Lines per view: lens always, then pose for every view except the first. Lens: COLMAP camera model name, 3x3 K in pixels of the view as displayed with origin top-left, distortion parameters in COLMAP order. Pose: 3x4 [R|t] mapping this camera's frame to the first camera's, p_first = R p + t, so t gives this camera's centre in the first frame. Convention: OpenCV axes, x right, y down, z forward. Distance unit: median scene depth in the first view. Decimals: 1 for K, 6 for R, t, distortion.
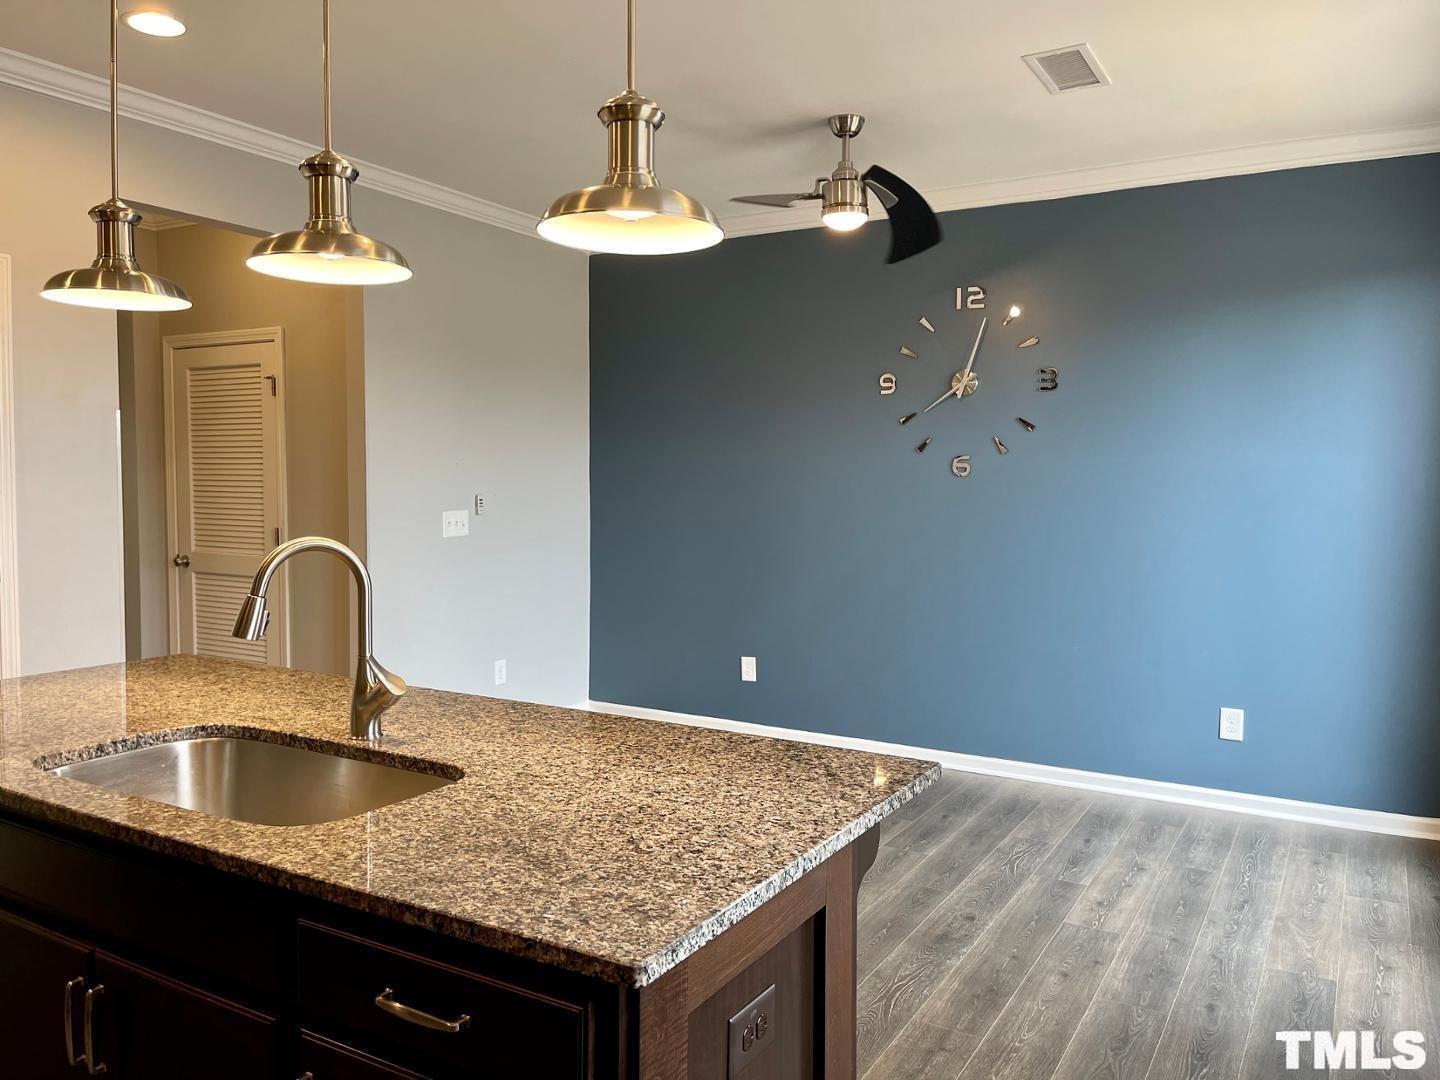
lens RADIAL K [[1088.6, 0, 720.5], [0, 1088.6, 535.8], [0, 0, 1]] dist [0.062699, -0.068901]
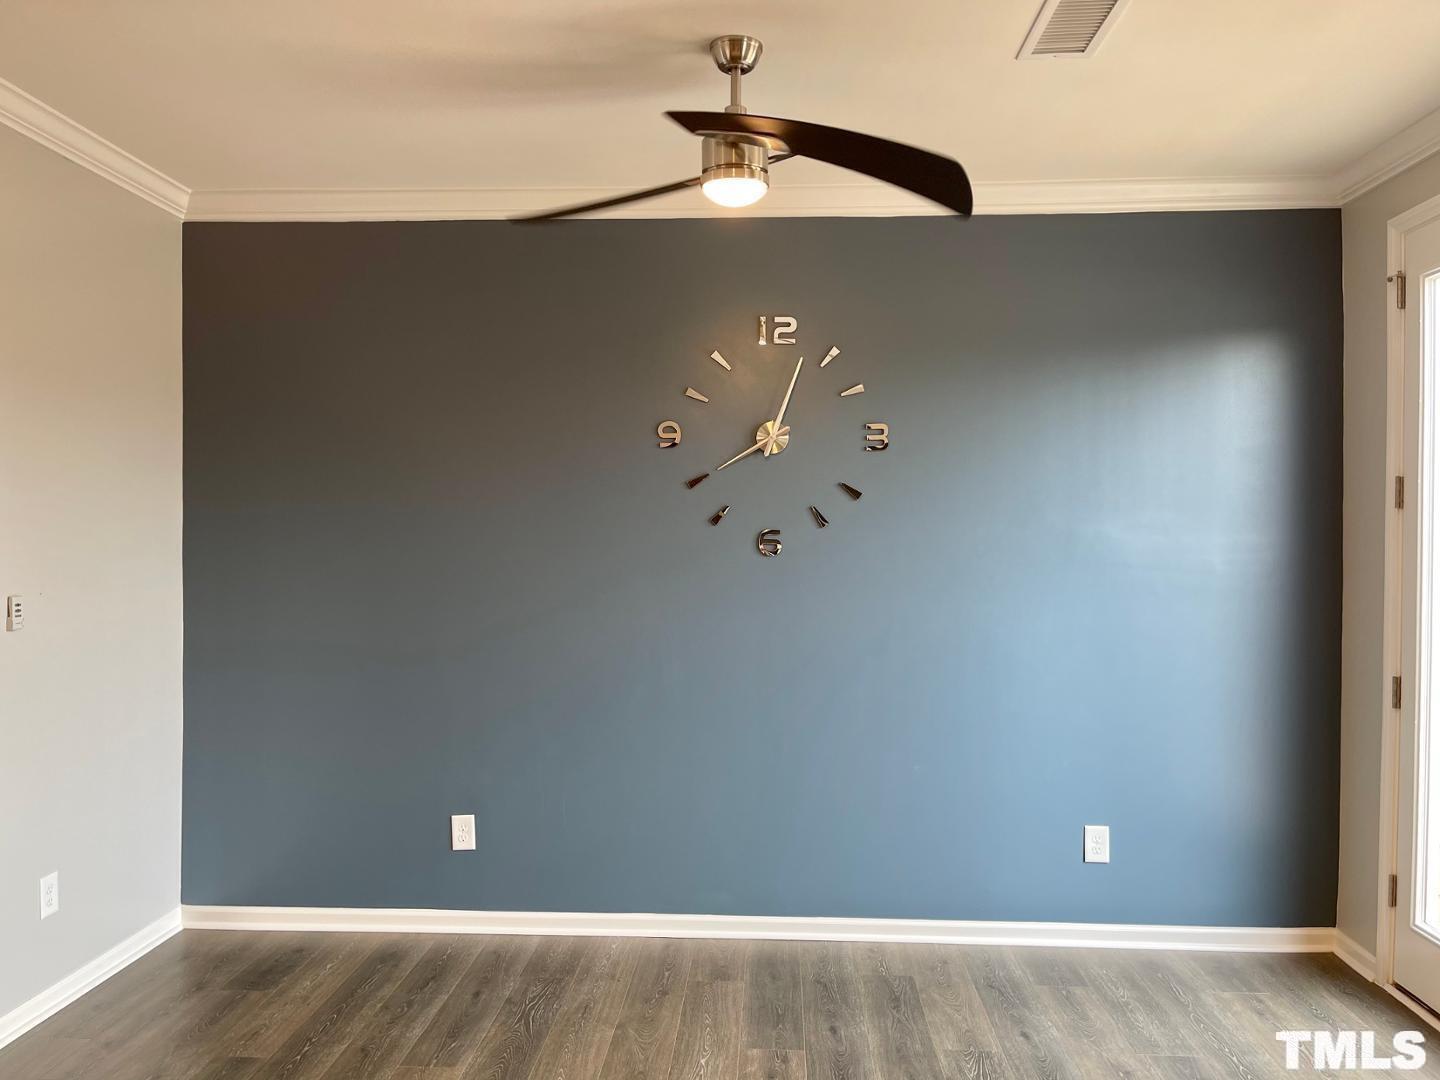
lens RADIAL K [[1088.6, 0, 724.1], [0, 1088.6, 540.9], [0, 0, 1]] dist [0.062699, -0.068901]
pose [[0.887844, -0.005979, 0.460107, -0.186951], [0.029646, 0.998581, -0.044229, -0.035757], [-0.459190, 0.052909, 0.886761, 0.364873]]
